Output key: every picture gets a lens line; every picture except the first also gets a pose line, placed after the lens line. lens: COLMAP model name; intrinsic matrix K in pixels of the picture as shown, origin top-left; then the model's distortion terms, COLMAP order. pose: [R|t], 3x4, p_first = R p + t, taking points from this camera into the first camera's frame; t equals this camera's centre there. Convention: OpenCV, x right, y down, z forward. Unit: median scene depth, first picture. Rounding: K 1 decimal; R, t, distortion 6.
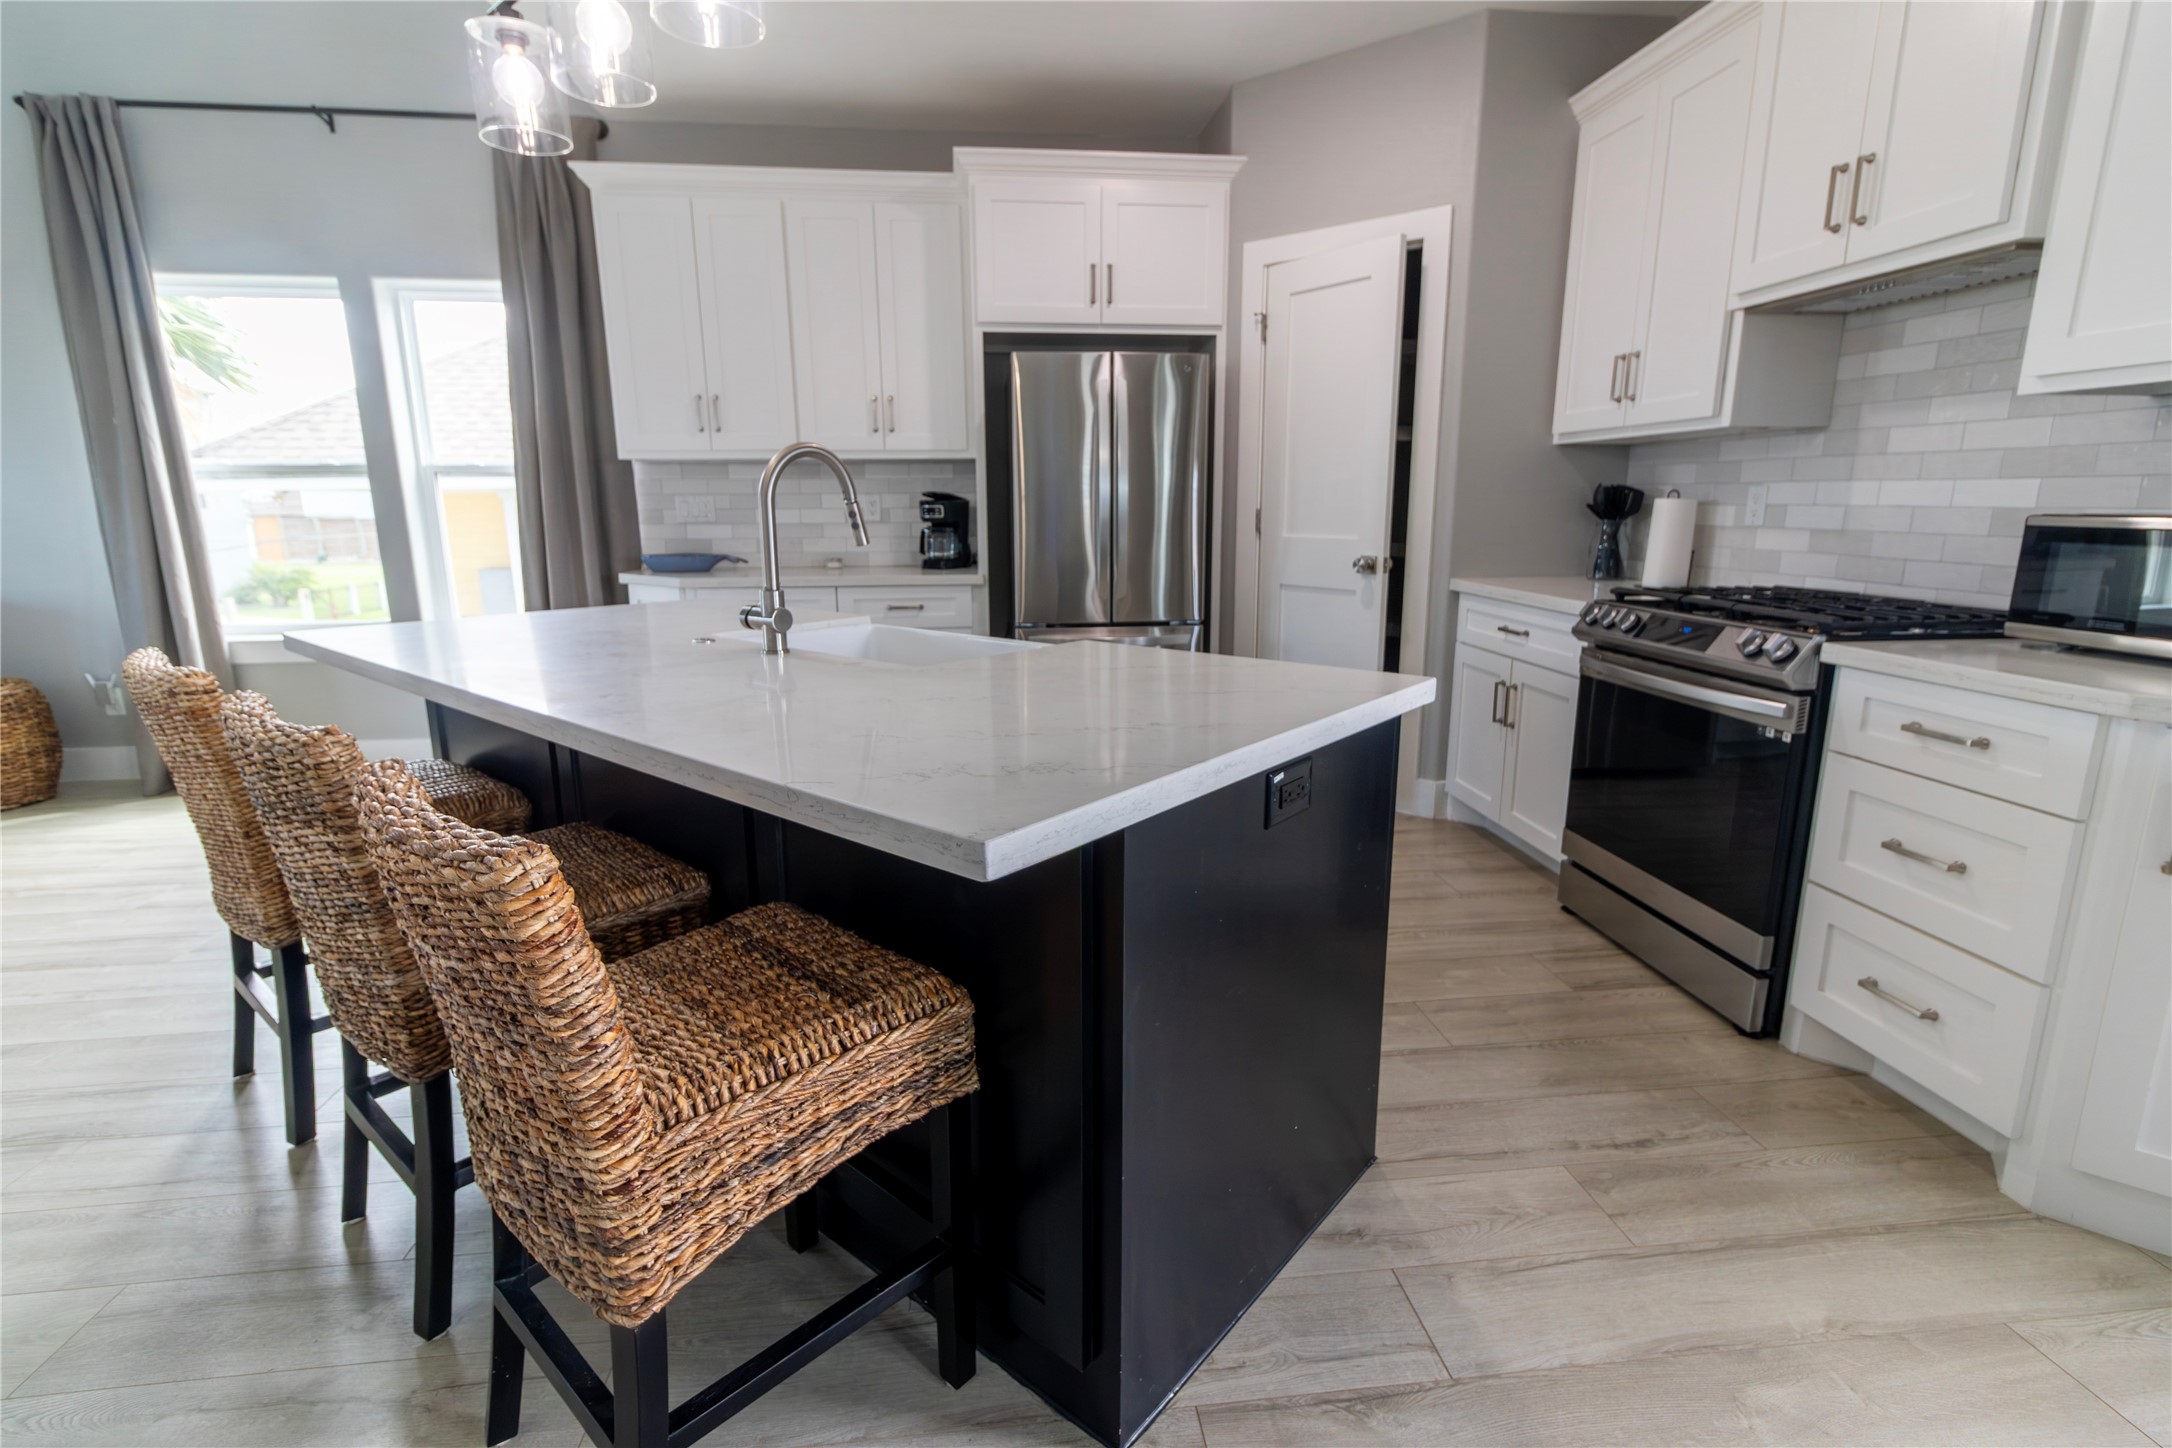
lens RADIAL K [[1002.2, 0, 1088.8], [0, 1002.2, 714.9], [0, 0, 1]] dist [0.001453, 0.000626]
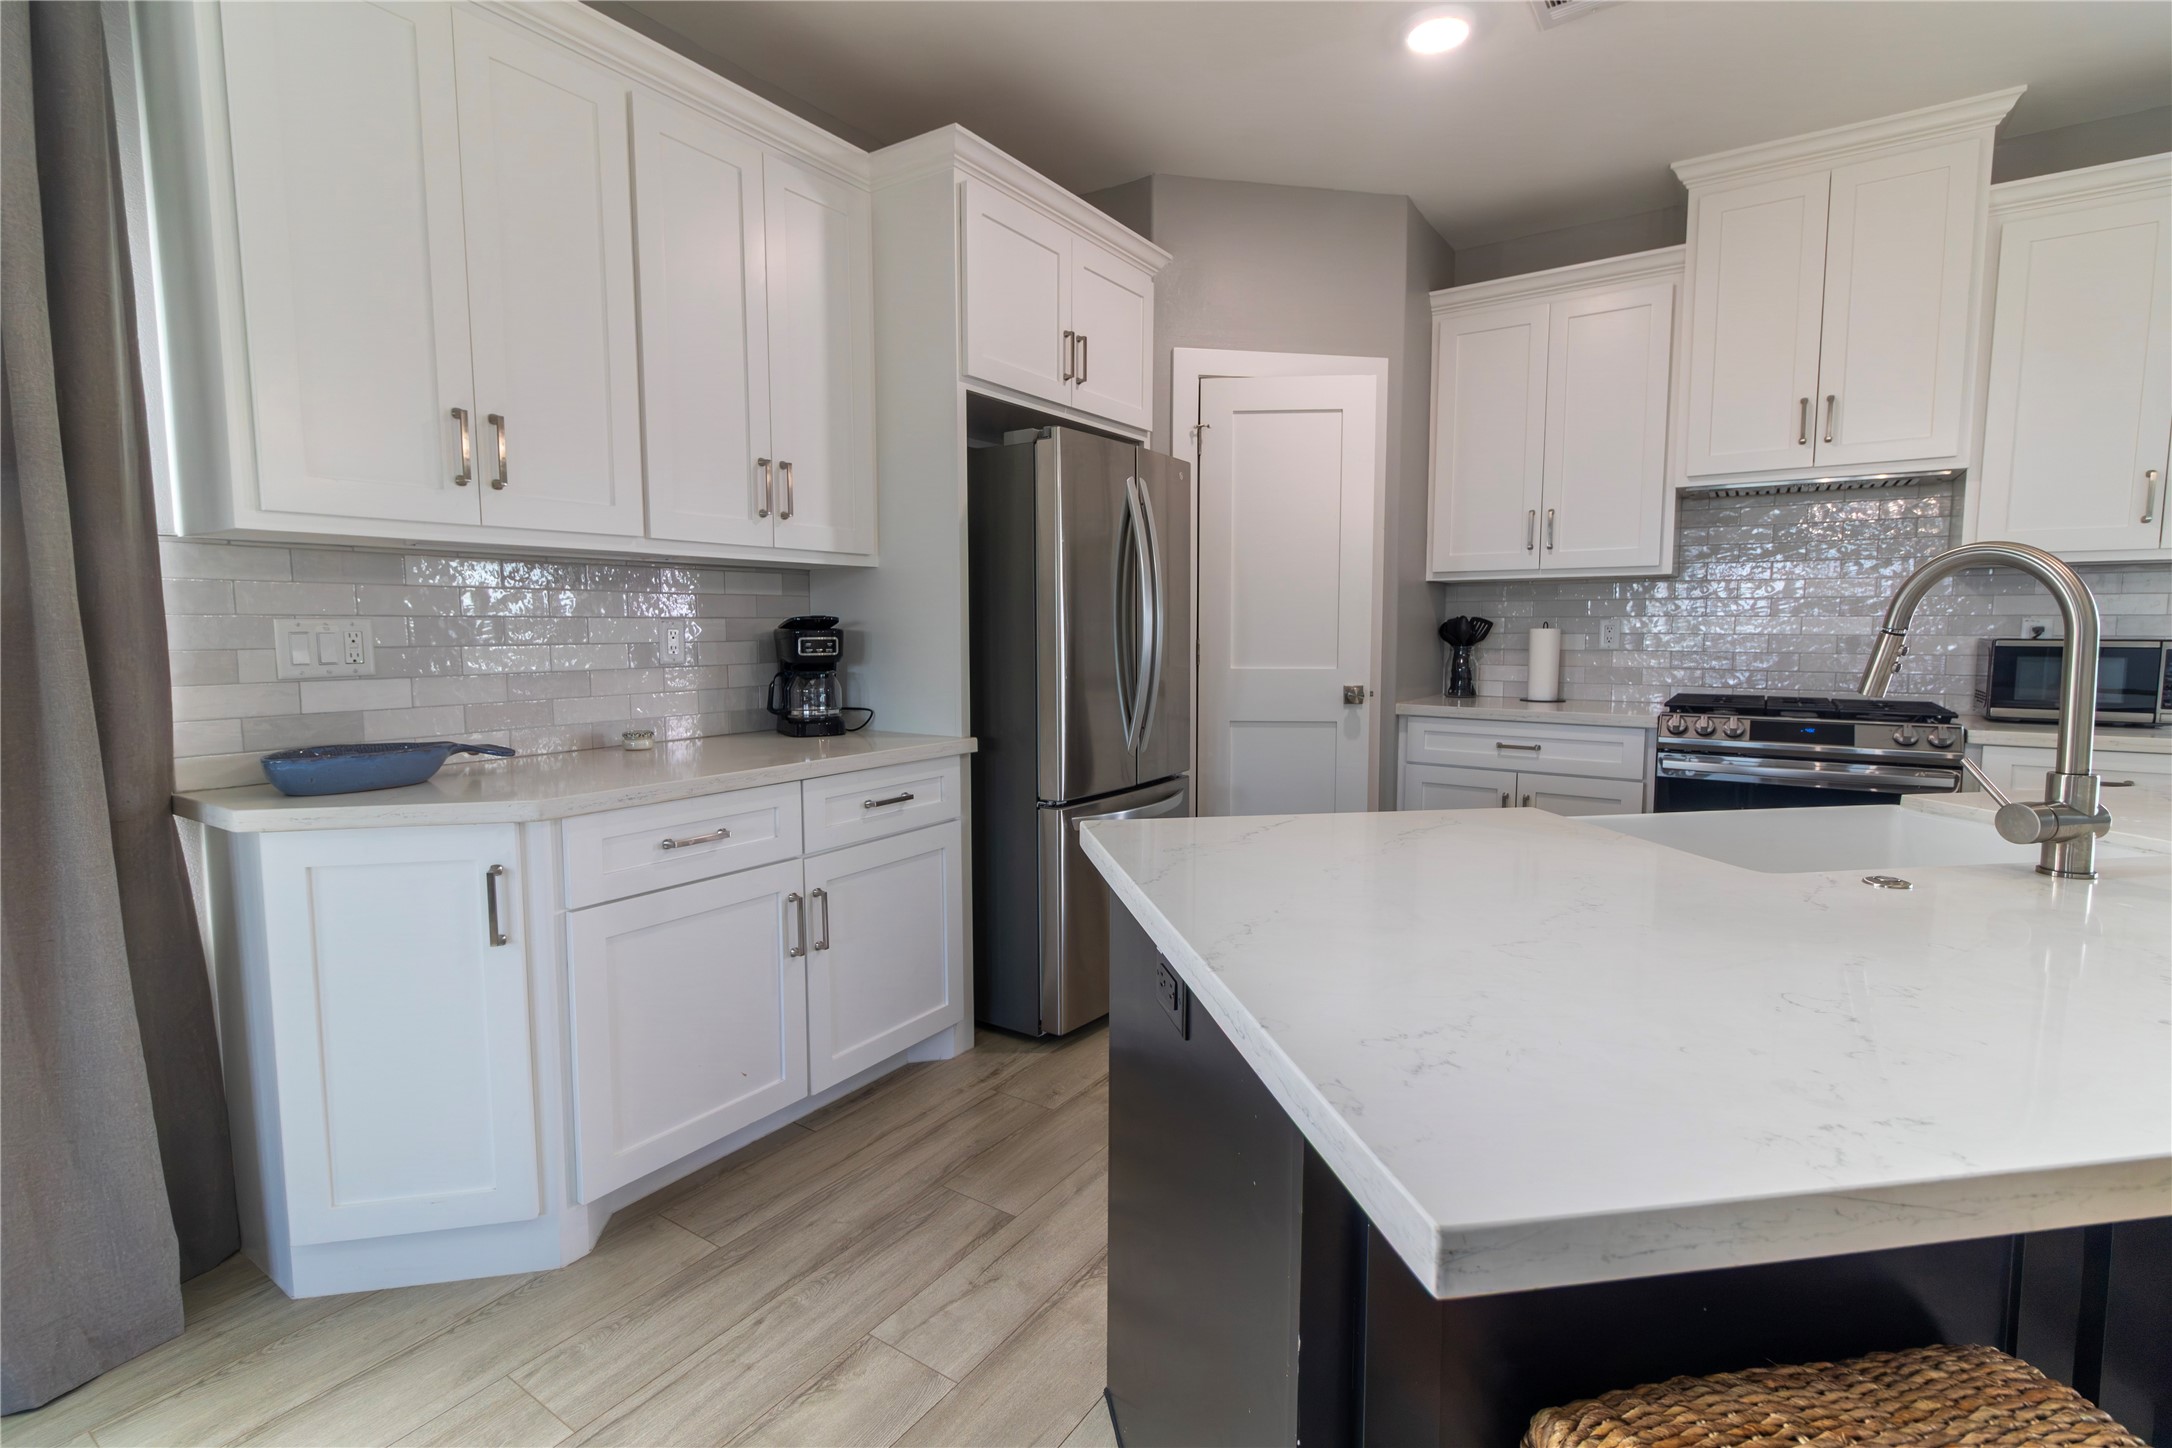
lens RADIAL K [[1013.0, 0, 1090.2], [0, 1013.0, 721.3], [0, 0, 1]] dist [-0.001704, -0.000203]
pose [[0.644995, -0.069817, 0.760991, -0.598073], [0.157637, 0.986556, -0.043097, -0.113390], [-0.747751, 0.147758, 0.647329, 0.518537]]
